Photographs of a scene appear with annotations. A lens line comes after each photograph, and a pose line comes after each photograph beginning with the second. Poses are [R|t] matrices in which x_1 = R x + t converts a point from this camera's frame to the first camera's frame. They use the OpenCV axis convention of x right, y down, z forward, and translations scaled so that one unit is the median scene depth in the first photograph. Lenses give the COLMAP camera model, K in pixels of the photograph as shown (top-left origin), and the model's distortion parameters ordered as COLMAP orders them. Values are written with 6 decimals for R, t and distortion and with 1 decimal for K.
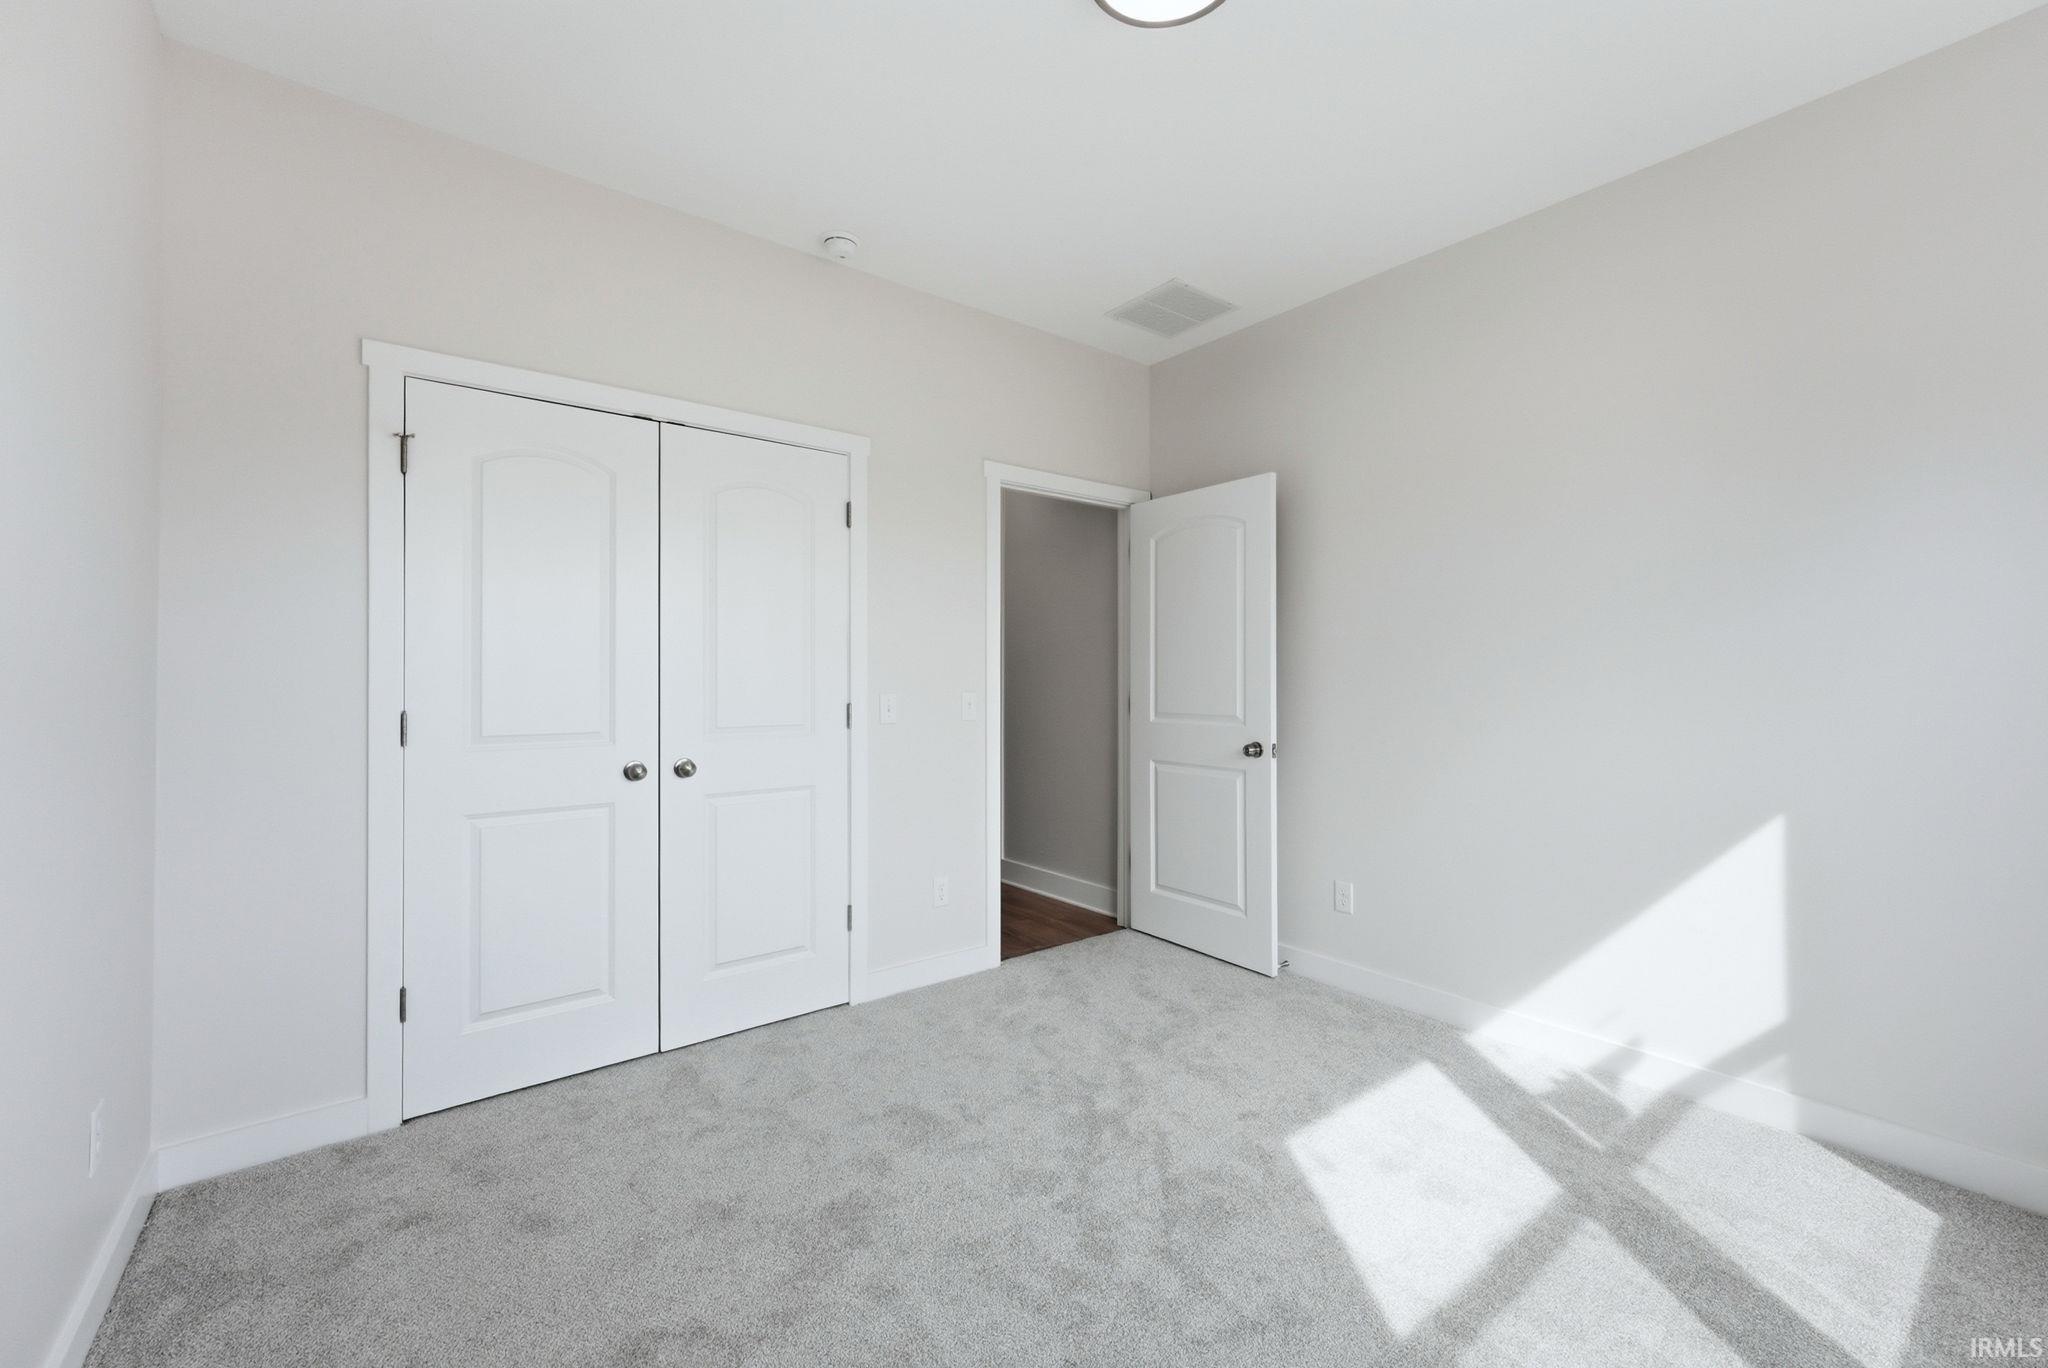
lens RADIAL K [[842.2, 0, 1024.0], [0, 842.2, 684.0], [0, 0, 1]] dist [-0.001062, 0.007621]
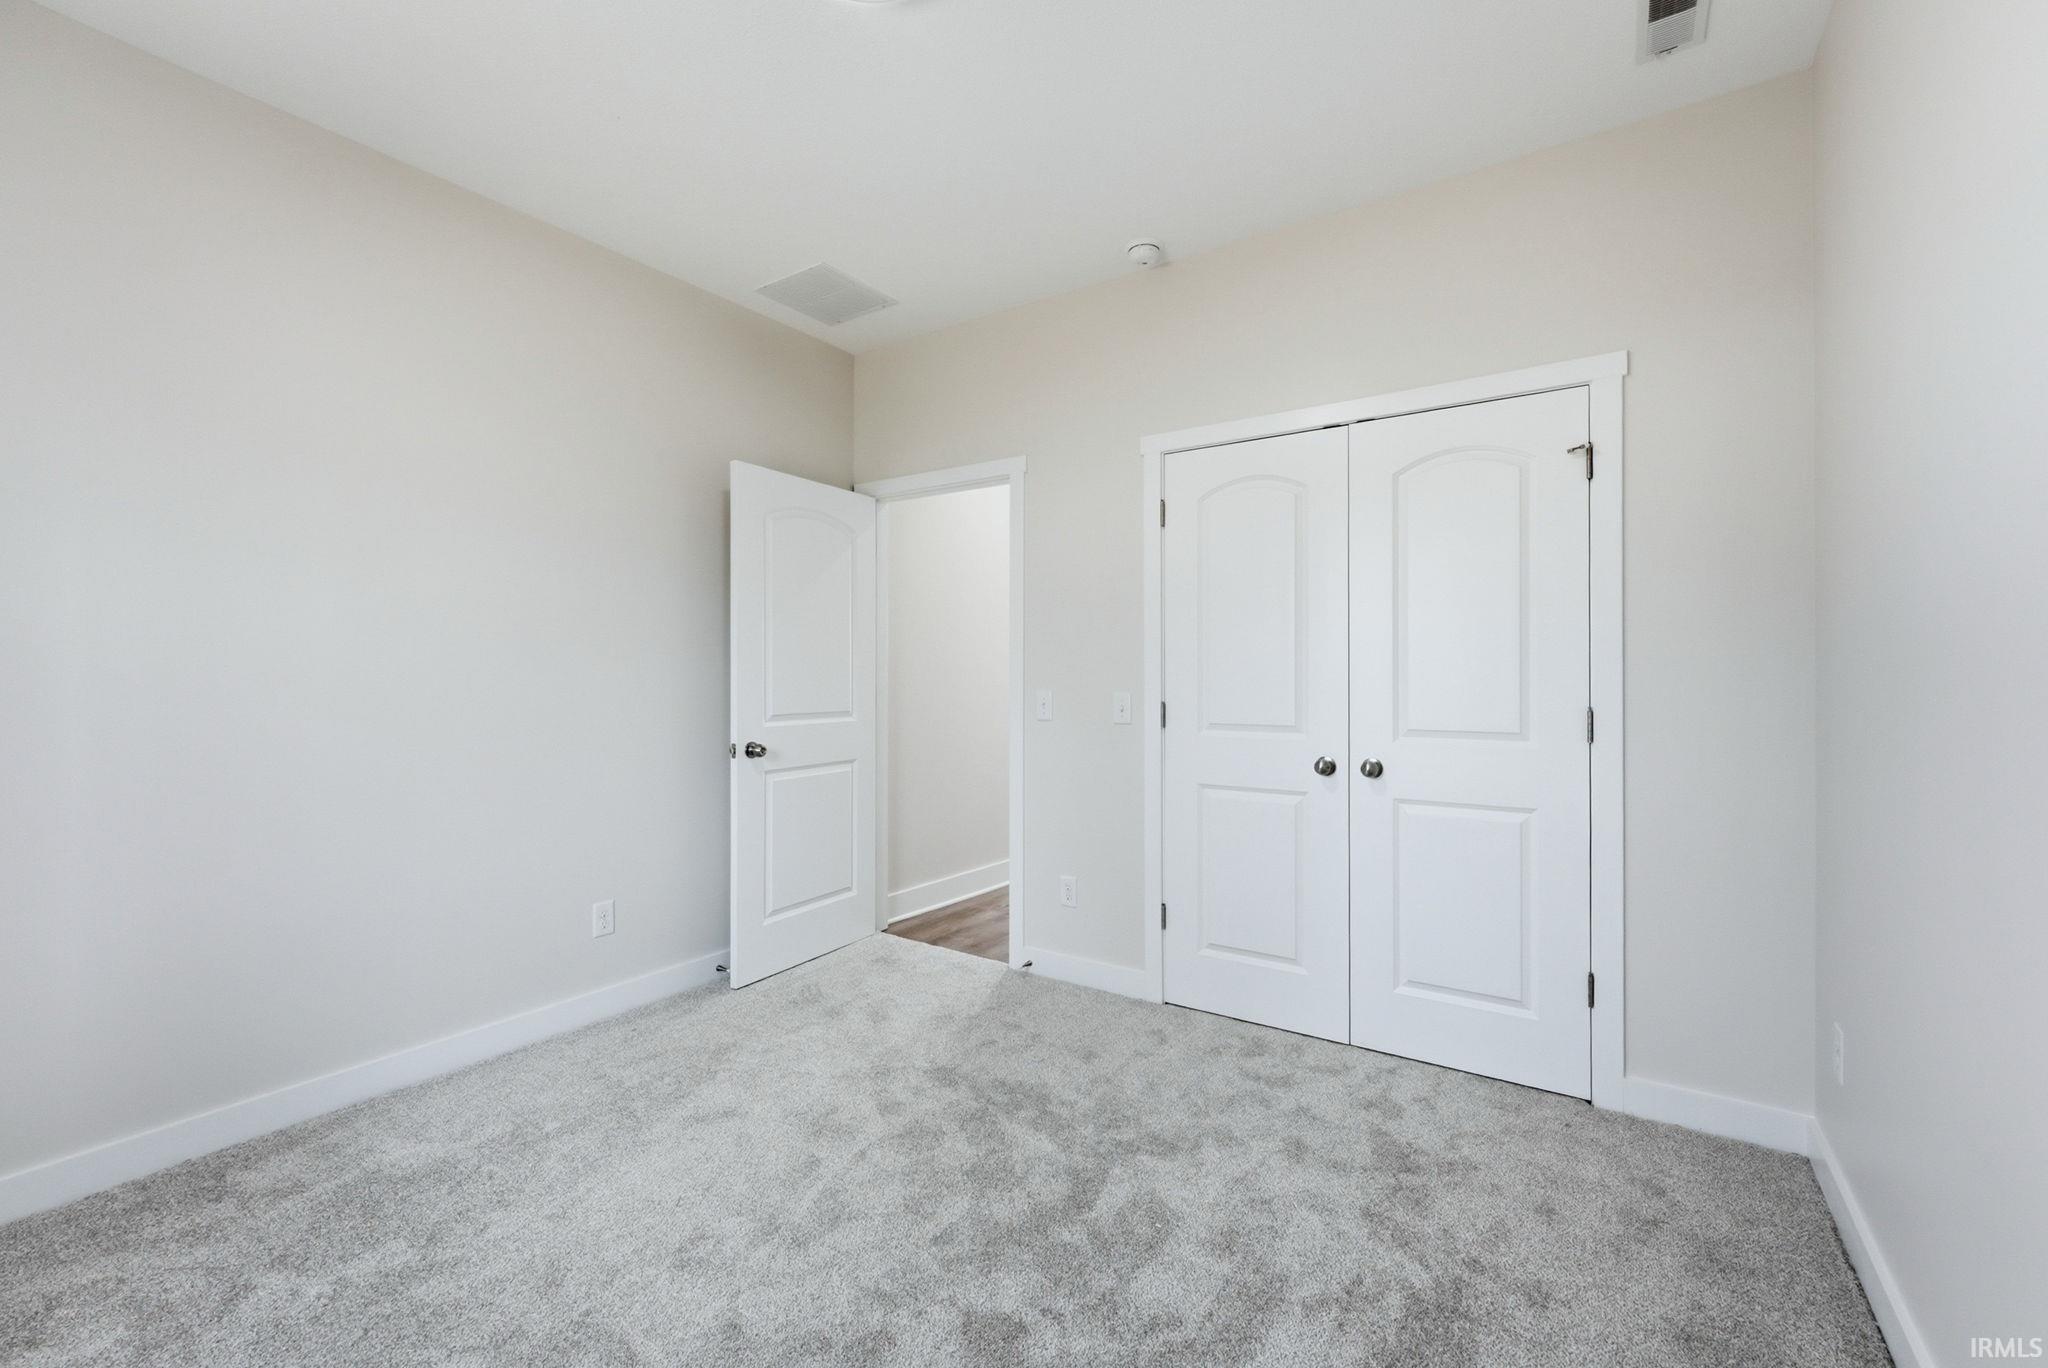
lens RADIAL K [[842.2, 0, 1024.0], [0, 842.2, 684.0], [0, 0, 1]] dist [-0.001062, 0.007621]
pose [[0.307076, 0.007846, -0.951653, 0.427802], [-0.005979, 0.999962, 0.006315, -0.001761], [0.951666, 0.003750, 0.307111, 0.331993]]
